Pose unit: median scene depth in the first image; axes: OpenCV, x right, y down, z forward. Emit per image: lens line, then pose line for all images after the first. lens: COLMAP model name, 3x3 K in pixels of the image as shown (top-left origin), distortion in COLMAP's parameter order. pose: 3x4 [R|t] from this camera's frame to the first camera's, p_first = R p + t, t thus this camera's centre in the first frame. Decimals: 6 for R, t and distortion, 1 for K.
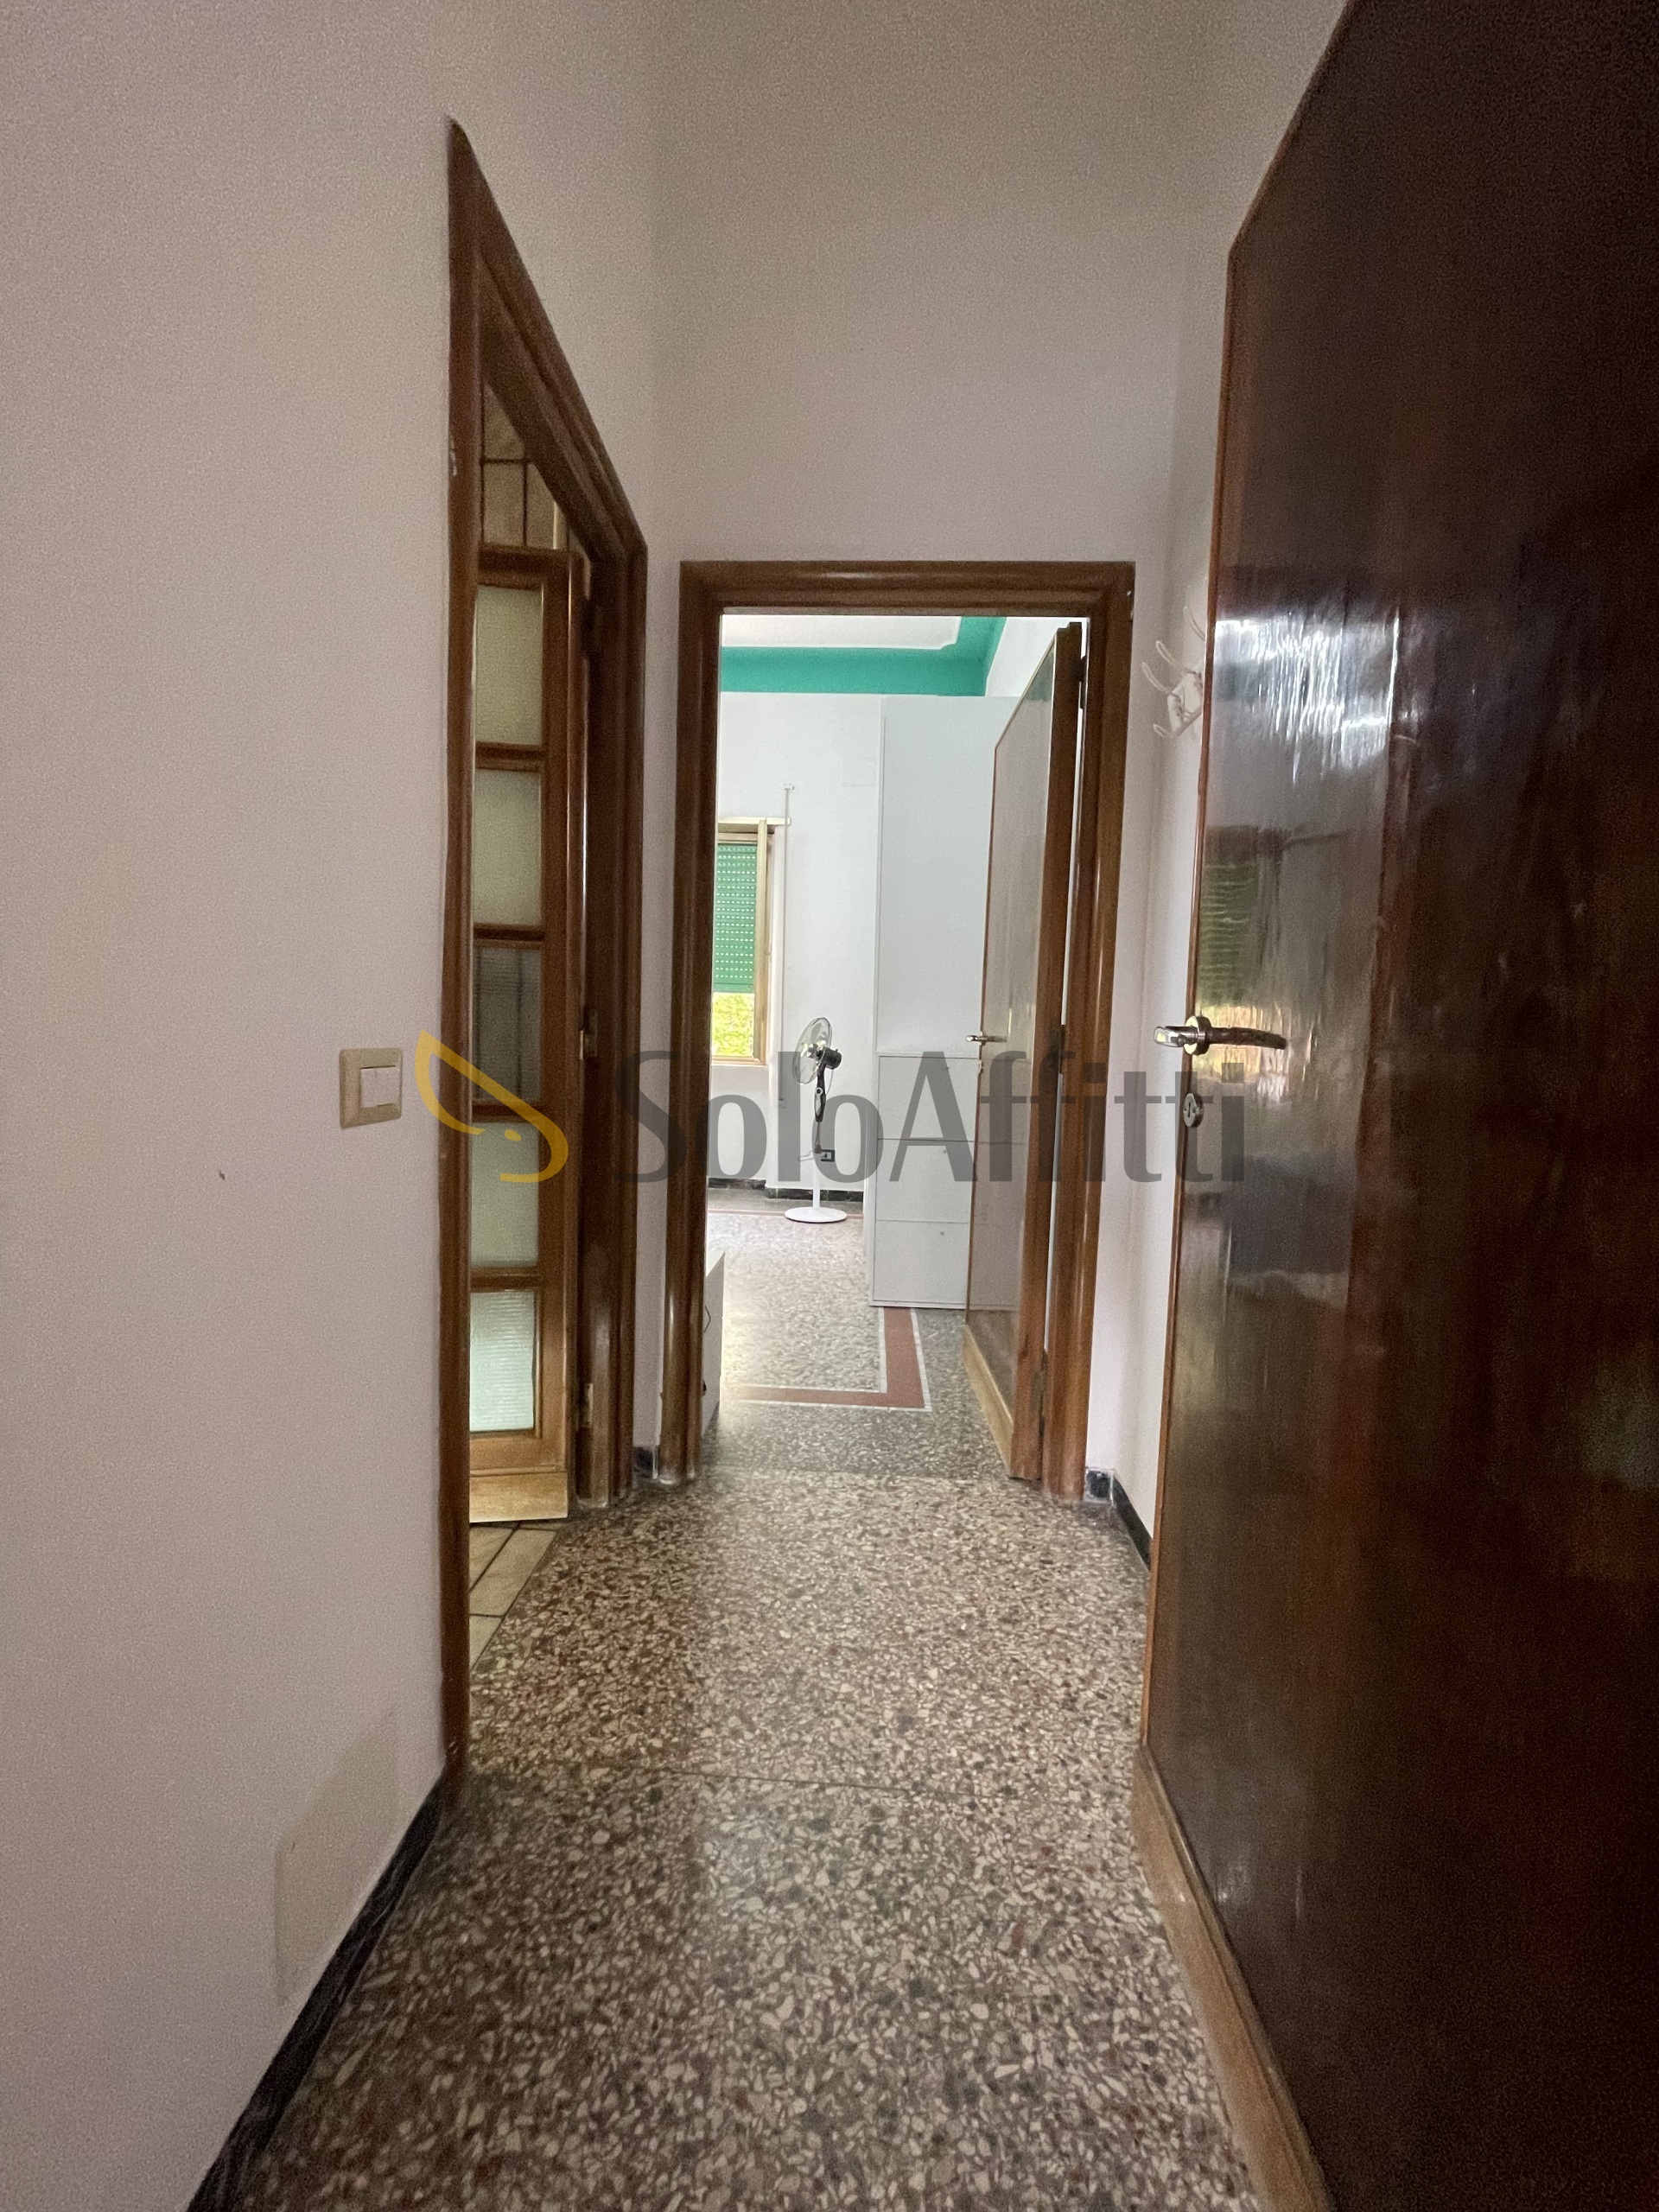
lens RADIAL K [[892.2, 0, 829.5], [0, 892.2, 1106.0], [0, 0, 1]] dist [0.004467, -0.002494]
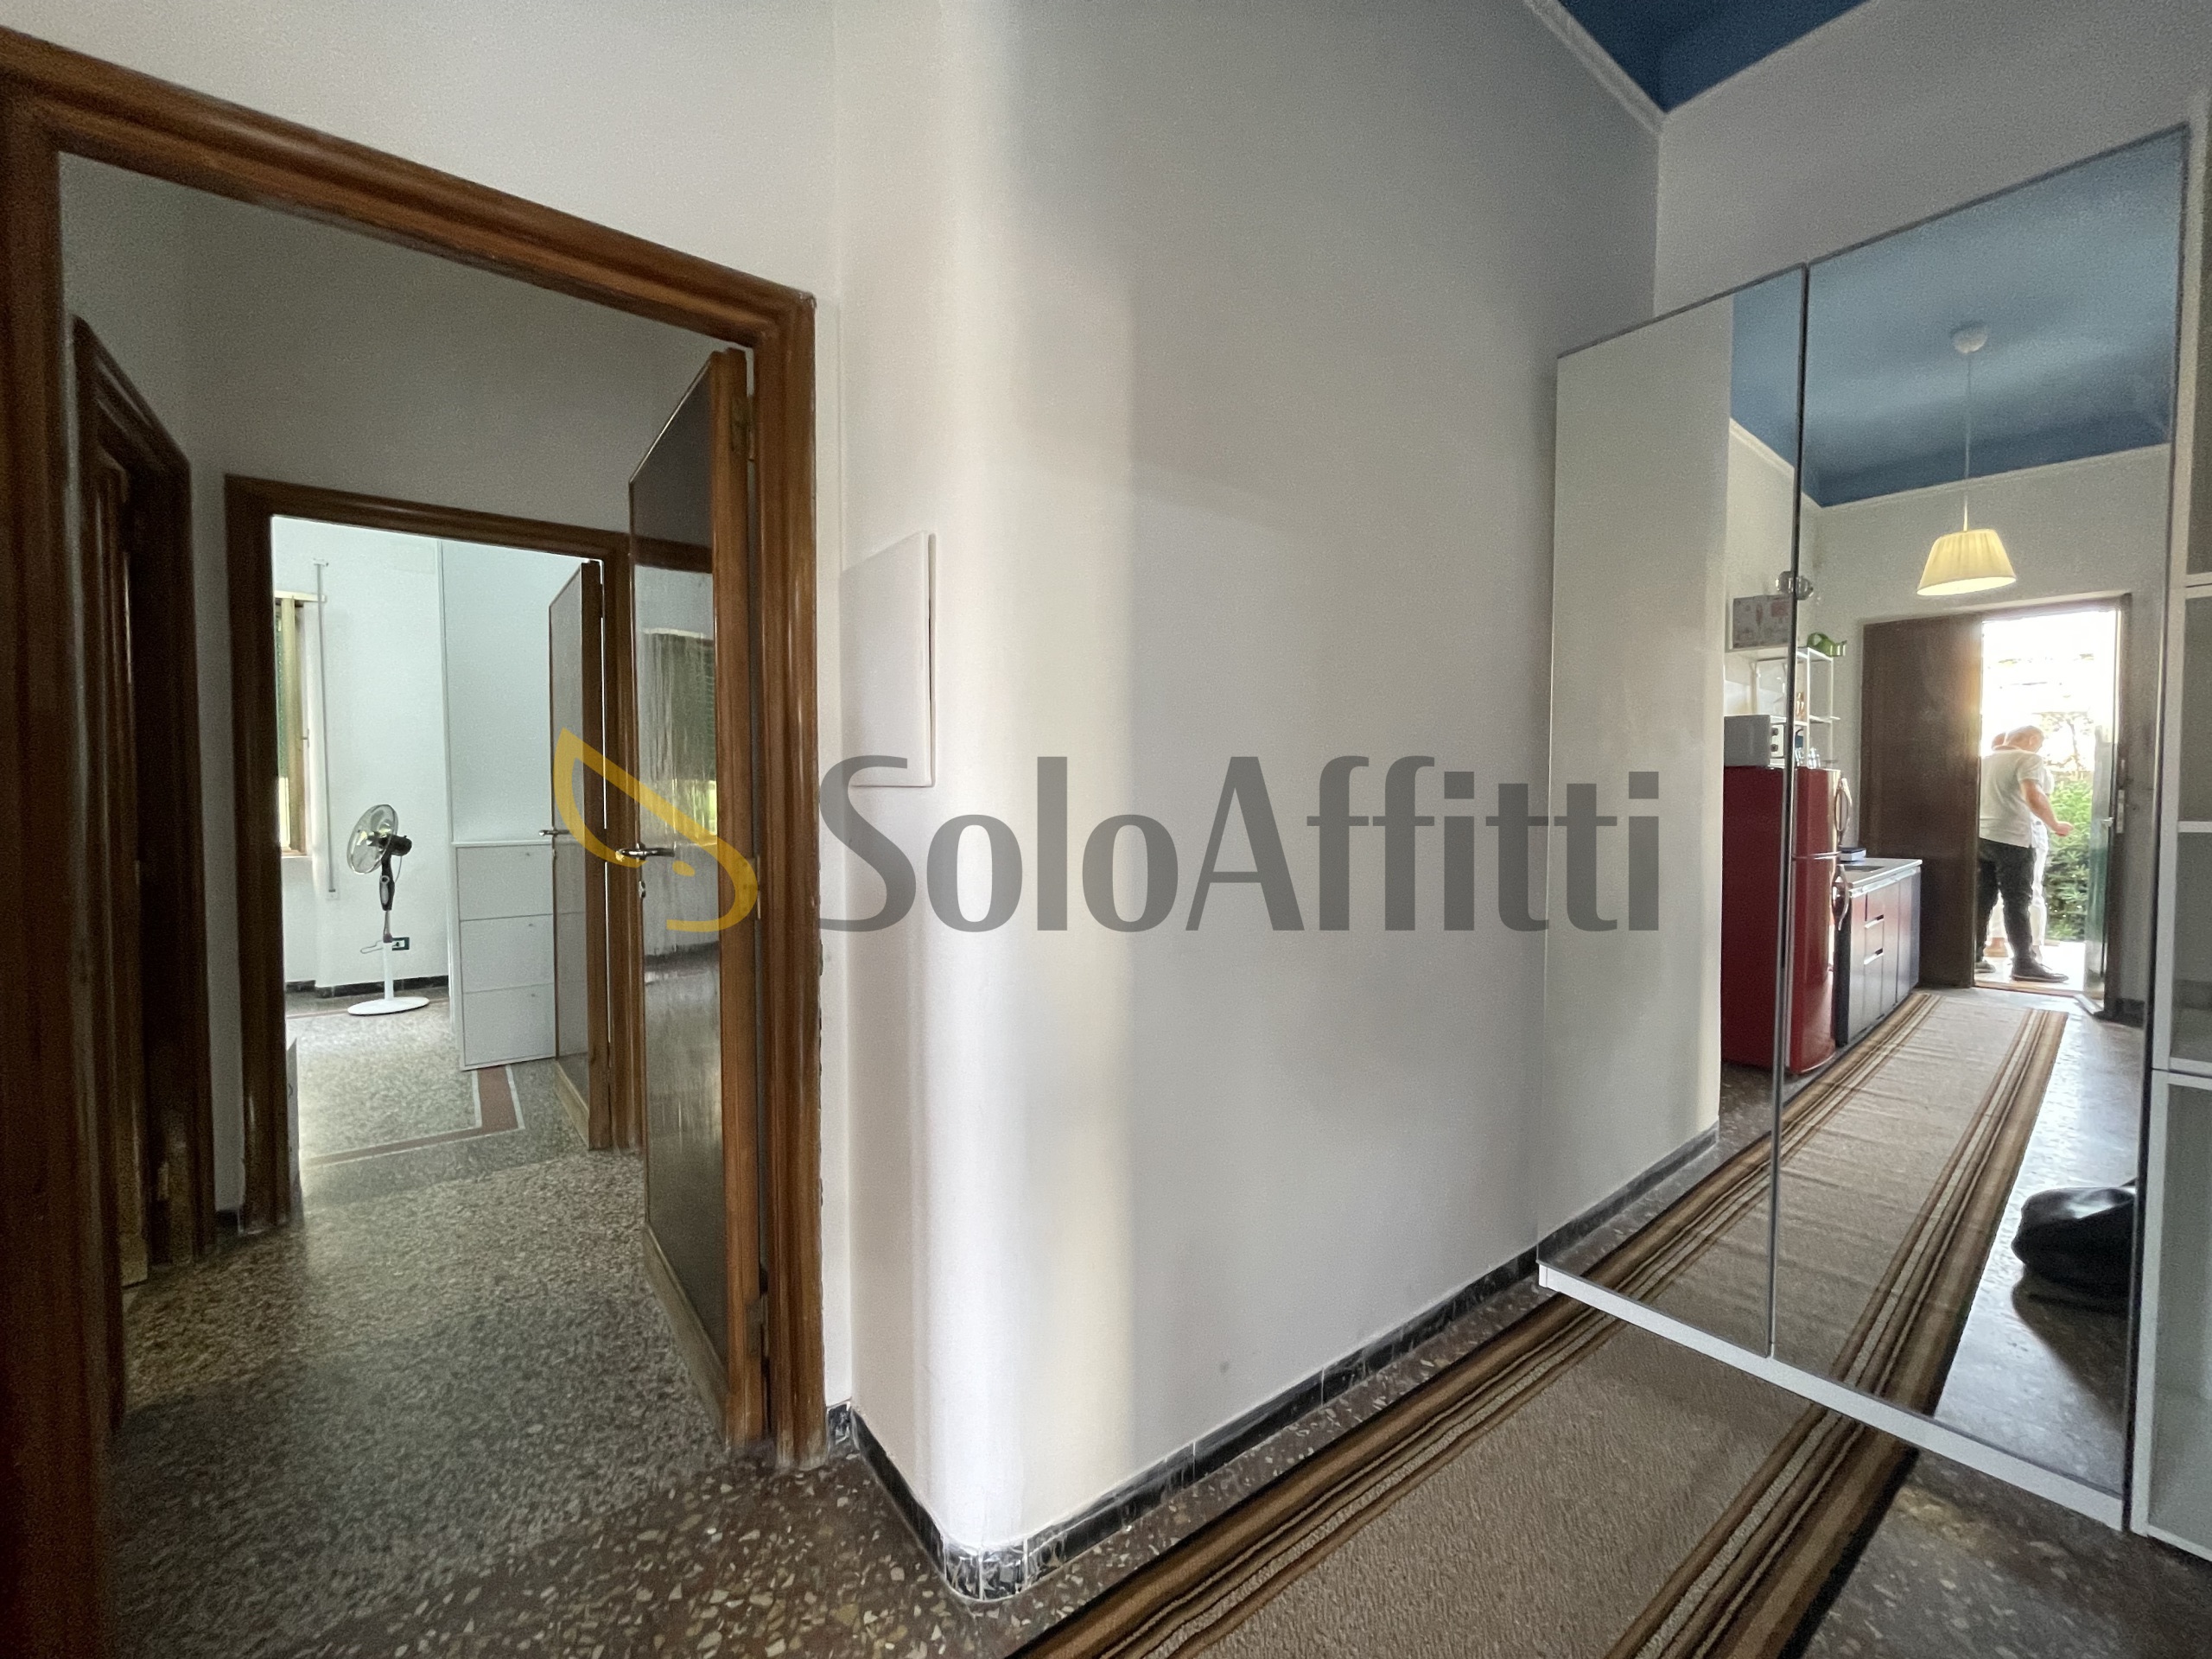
lens RADIAL K [[892.2, 0, 1102.0], [0, 892.2, 832.1], [0, 0, 1]] dist [0.004467, -0.002494]
pose [[0.778992, -0.054007, 0.624704, -0.020998], [0.072509, 0.997359, -0.004193, -0.018341], [-0.622828, 0.048563, 0.780850, -0.630664]]
